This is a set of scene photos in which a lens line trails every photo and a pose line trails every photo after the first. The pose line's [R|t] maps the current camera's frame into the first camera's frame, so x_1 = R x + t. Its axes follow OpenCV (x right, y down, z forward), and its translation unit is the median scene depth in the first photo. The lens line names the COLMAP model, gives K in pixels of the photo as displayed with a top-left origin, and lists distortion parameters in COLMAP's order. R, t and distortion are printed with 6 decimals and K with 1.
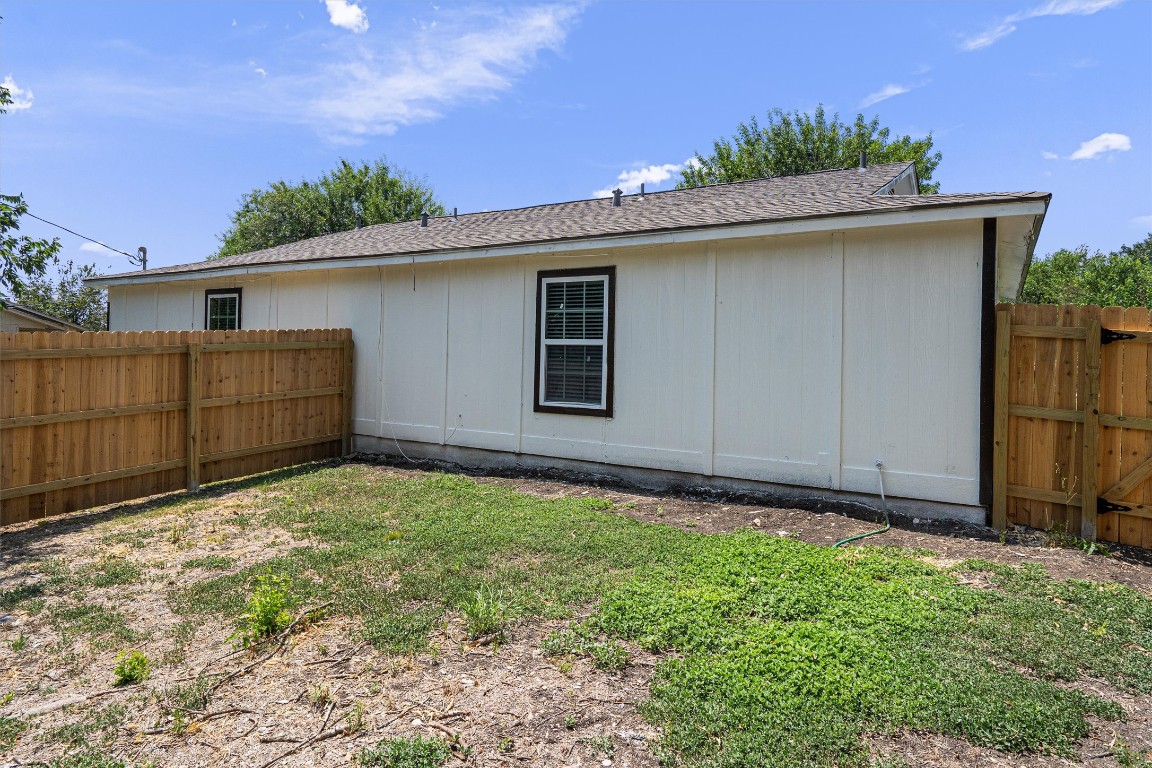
lens RADIAL K [[689.2, 0, 541.8], [0, 689.2, 345.9], [0, 0, 1]] dist [0.003956, 0.006642]
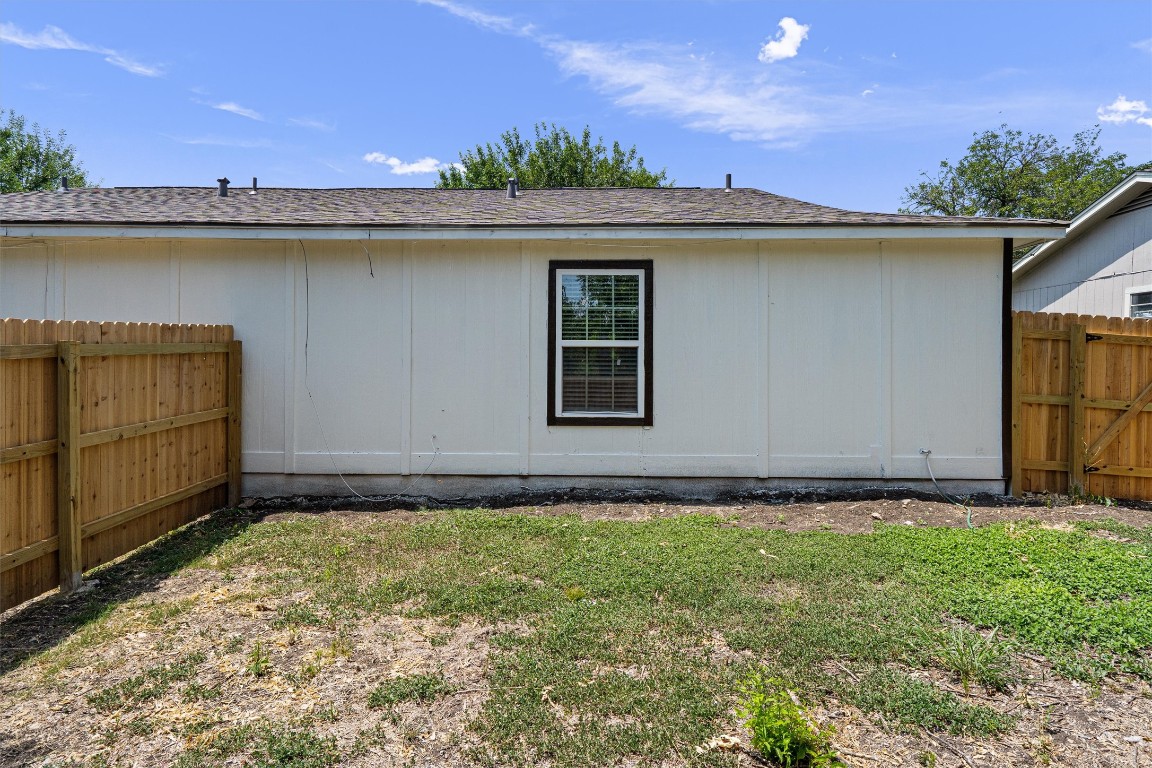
lens RADIAL K [[690.9, 0, 585.3], [0, 690.9, 361.2], [0, 0, 1]] dist [0.010705, -0.004661]
pose [[0.851671, -0.008138, 0.524013, -0.433047], [0.005259, 0.999962, 0.006982, 0.010980], [-0.524050, -0.003191, 0.851682, 0.254666]]
